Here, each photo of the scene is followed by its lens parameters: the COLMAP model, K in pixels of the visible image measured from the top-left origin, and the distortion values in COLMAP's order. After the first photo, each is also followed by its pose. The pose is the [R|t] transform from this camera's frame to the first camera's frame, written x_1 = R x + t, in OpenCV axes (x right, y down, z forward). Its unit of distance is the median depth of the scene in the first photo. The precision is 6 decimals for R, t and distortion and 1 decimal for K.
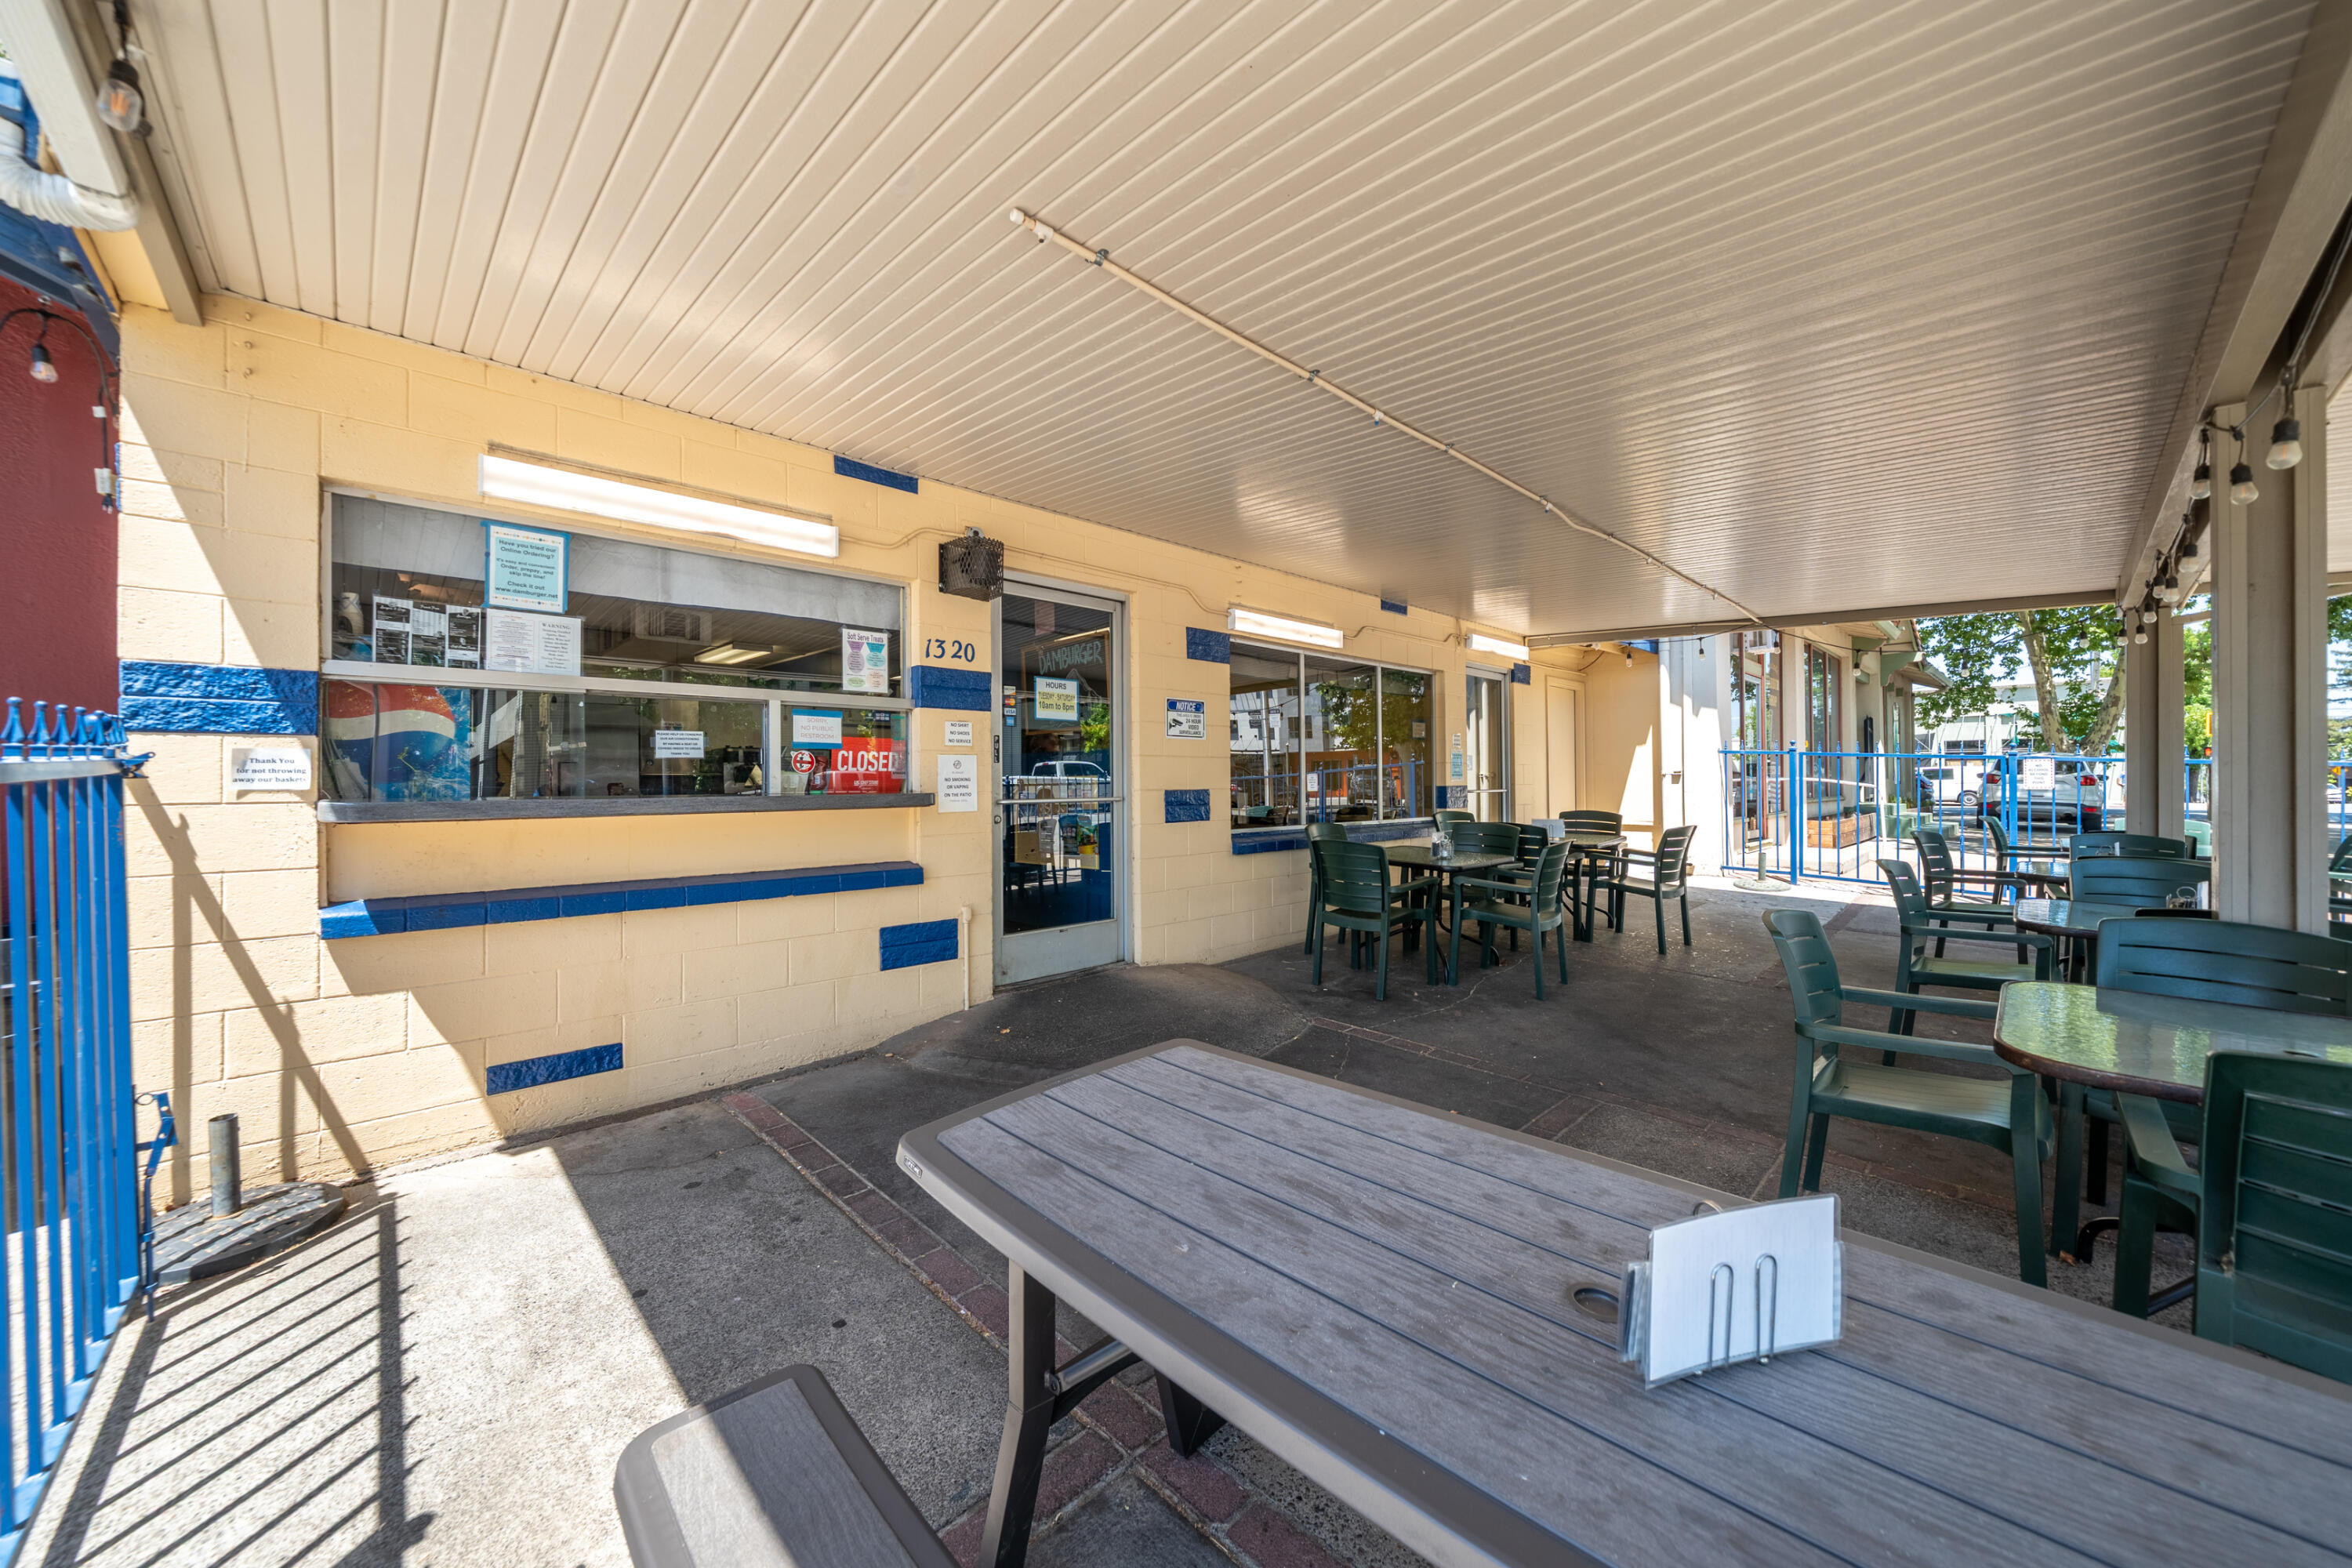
lens RADIAL K [[867.8, 0, 1176.0], [0, 867.8, 784.0], [0, 0, 1]] dist [-0.000034, 0.000051]
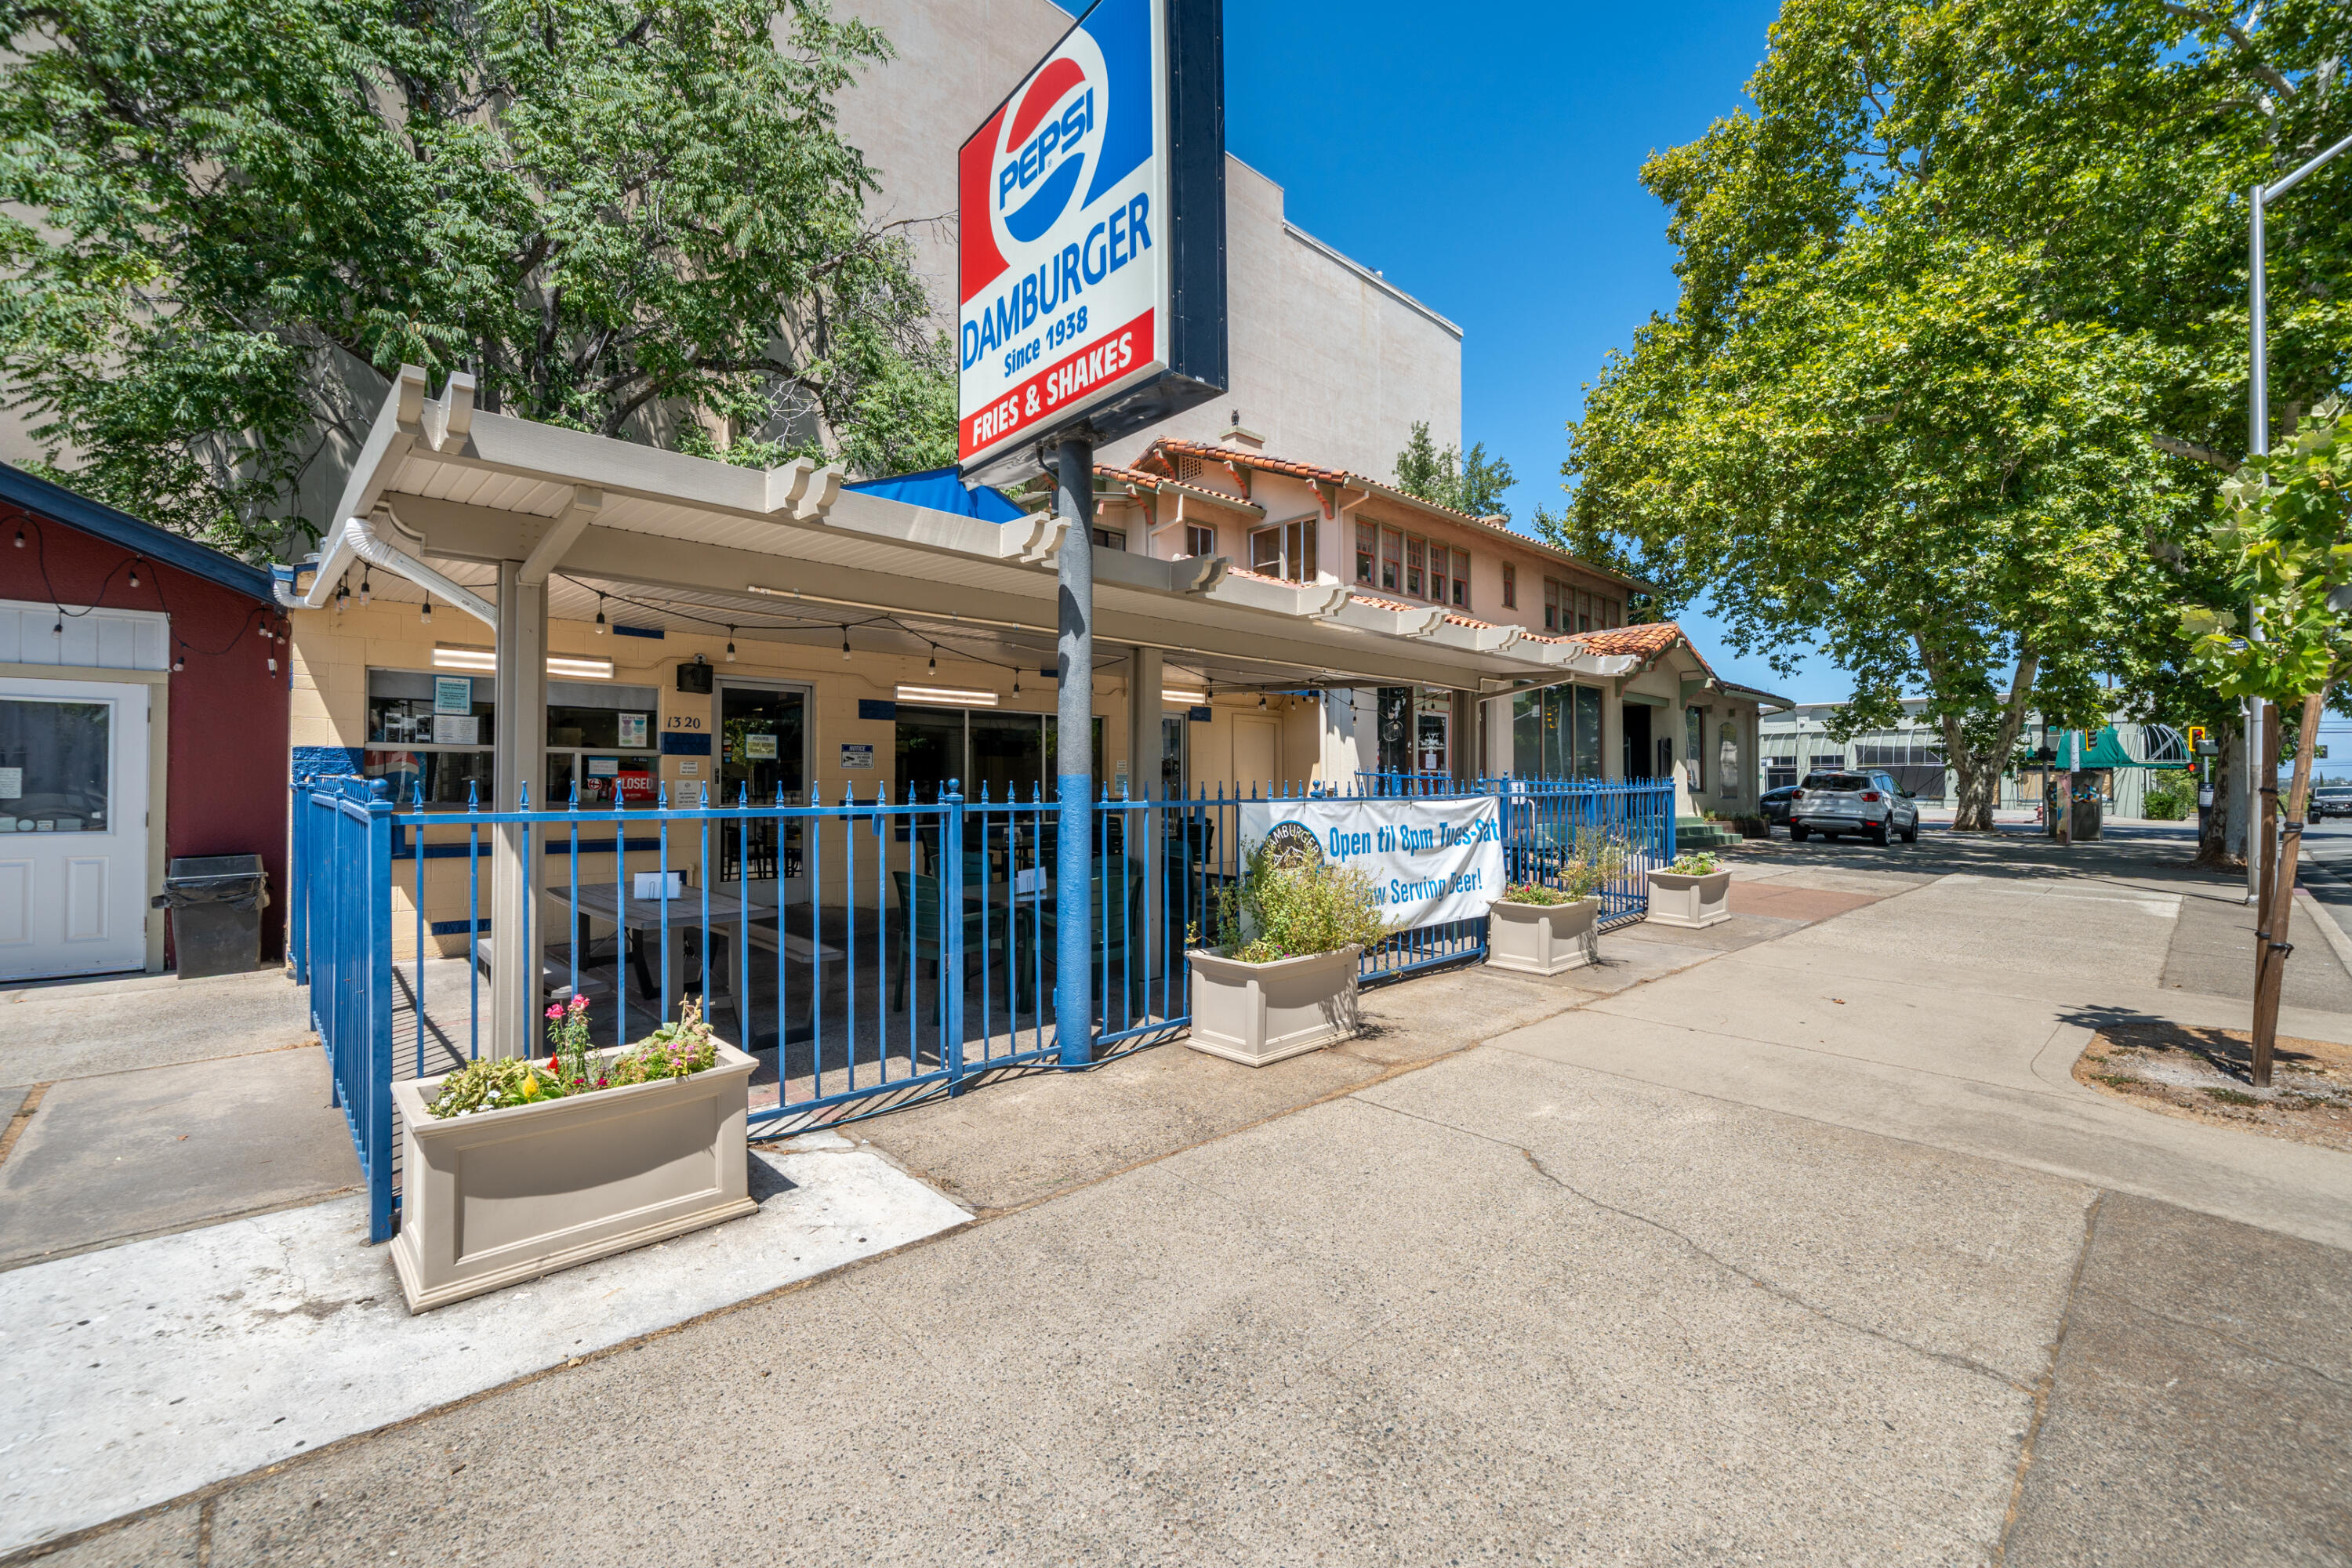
lens RADIAL K [[992.1, 0, 1176.0], [0, 992.1, 784.0], [0, 0, 1]] dist [0.000786, -0.000023]
pose [[0.999877, 0.003700, -0.015239, 0.838357], [-0.003876, 0.999926, -0.011541, -0.006110], [0.015195, 0.011599, 0.999817, -1.106475]]
